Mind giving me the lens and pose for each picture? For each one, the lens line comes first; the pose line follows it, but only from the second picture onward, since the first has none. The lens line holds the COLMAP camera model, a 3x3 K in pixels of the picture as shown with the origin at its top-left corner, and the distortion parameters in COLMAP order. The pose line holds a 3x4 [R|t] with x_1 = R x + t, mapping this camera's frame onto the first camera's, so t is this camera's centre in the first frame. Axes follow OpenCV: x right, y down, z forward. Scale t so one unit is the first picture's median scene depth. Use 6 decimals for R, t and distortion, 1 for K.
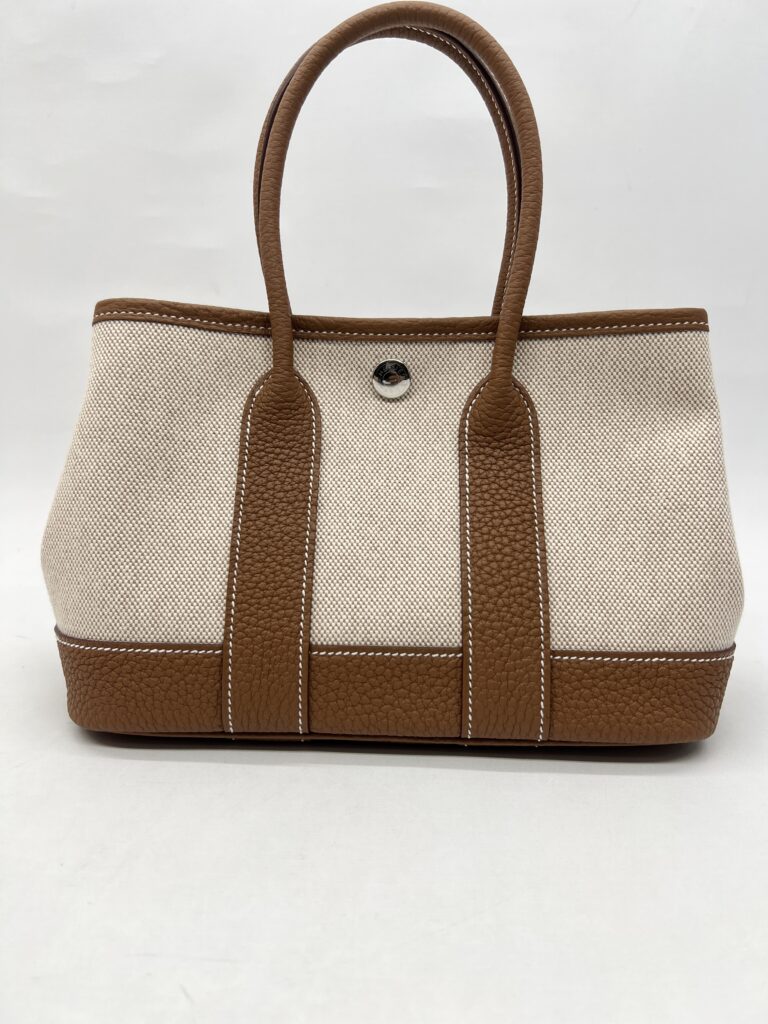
lens RADIAL K [[784.6, 0, 379.1], [0, 784.6, 519.8], [0, 0, 1]] dist [-0.021577, -0.021376]
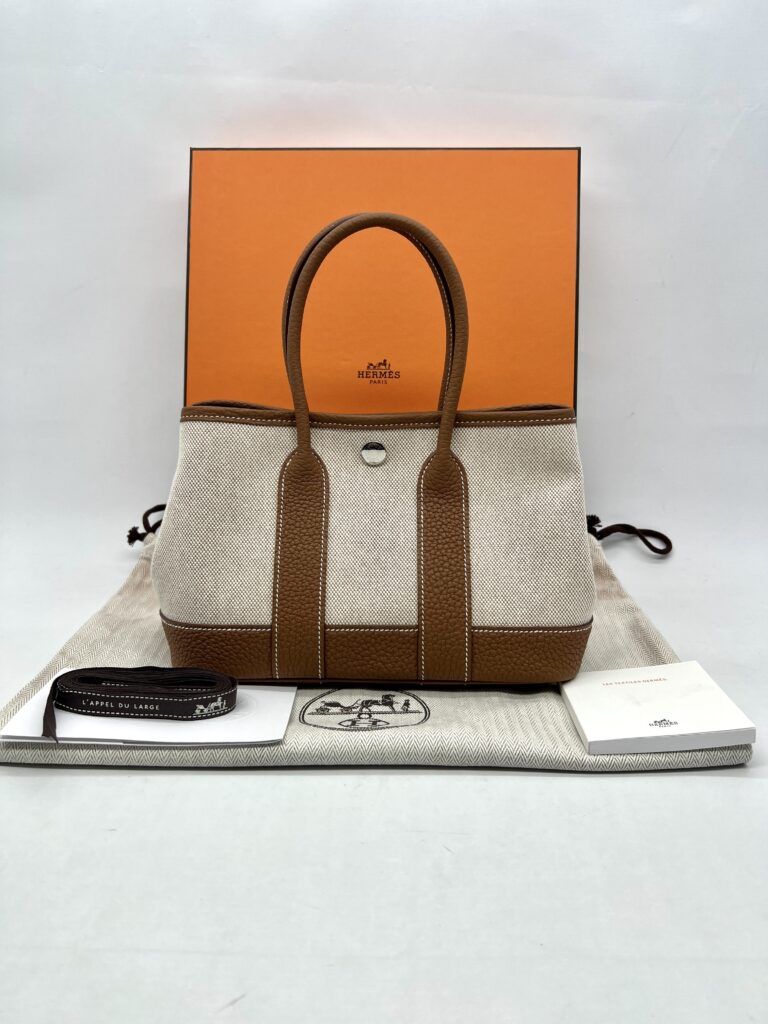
lens RADIAL K [[784.6, 0, 386.0], [0, 784.6, 505.1], [0, 0, 1]] dist [-0.021577, -0.021376]
pose [[0.999902, -0.012290, 0.006662, 0.030263], [0.011814, 0.997662, 0.067313, -0.191075], [-0.007474, -0.067228, 0.997710, -0.592726]]
